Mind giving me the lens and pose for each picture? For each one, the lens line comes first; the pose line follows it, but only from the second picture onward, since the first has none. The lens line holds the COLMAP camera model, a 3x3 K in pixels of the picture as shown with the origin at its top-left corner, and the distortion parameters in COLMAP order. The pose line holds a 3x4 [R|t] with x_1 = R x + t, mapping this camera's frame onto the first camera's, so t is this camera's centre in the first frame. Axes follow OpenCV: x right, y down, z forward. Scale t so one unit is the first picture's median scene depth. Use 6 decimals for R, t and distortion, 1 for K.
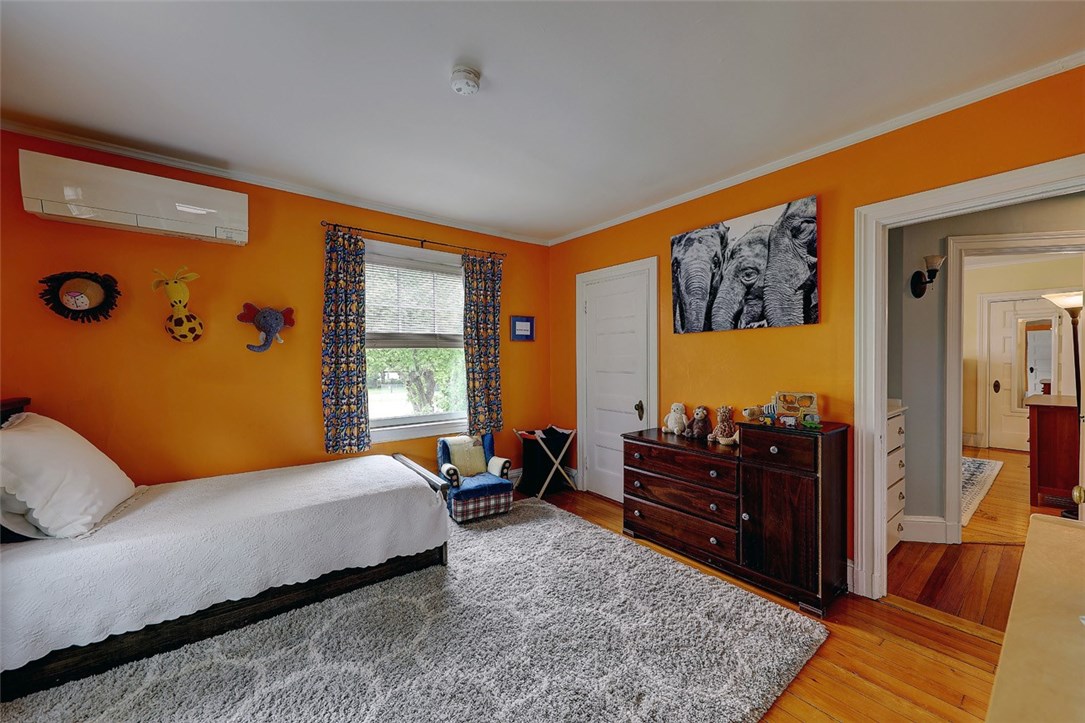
lens RADIAL K [[427.6, 0, 542.5], [0, 427.6, 361.5], [0, 0, 1]] dist [-0.002075, -0.000309]
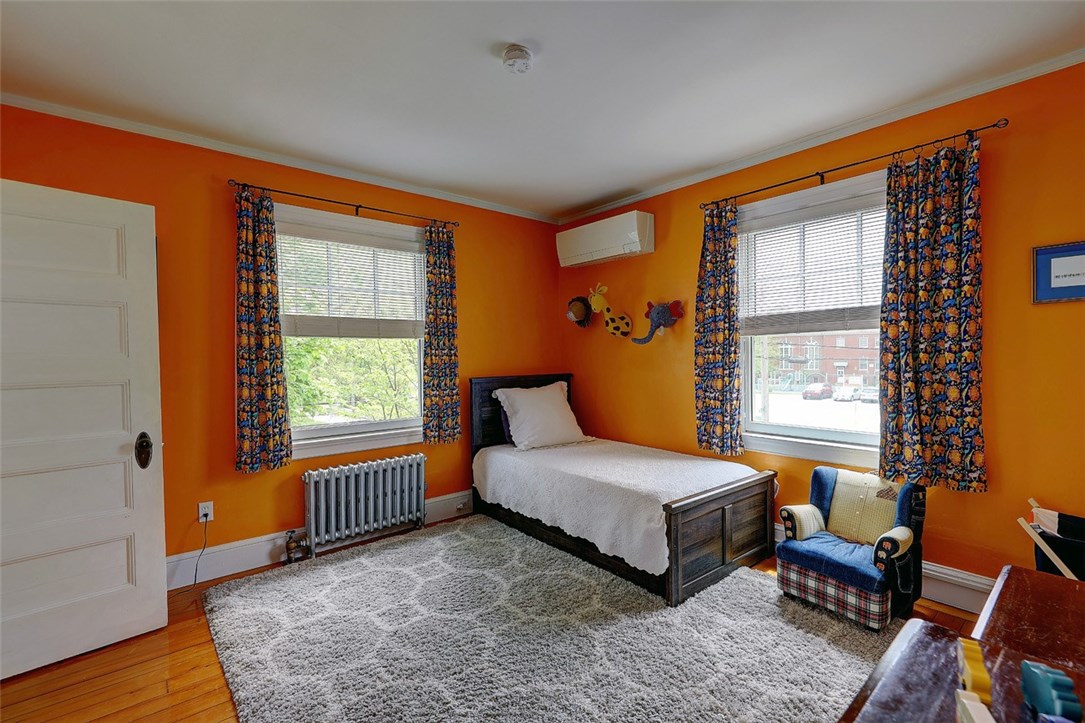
lens RADIAL K [[472.8, 0, 542.5], [0, 472.8, 361.5], [0, 0, 1]] dist [0.000875, -0.000012]
pose [[0.038326, 0.016952, -0.999121, 0.542139], [0.003936, 0.999846, 0.017115, 0.002396], [0.999258, -0.004589, 0.038253, 0.616346]]
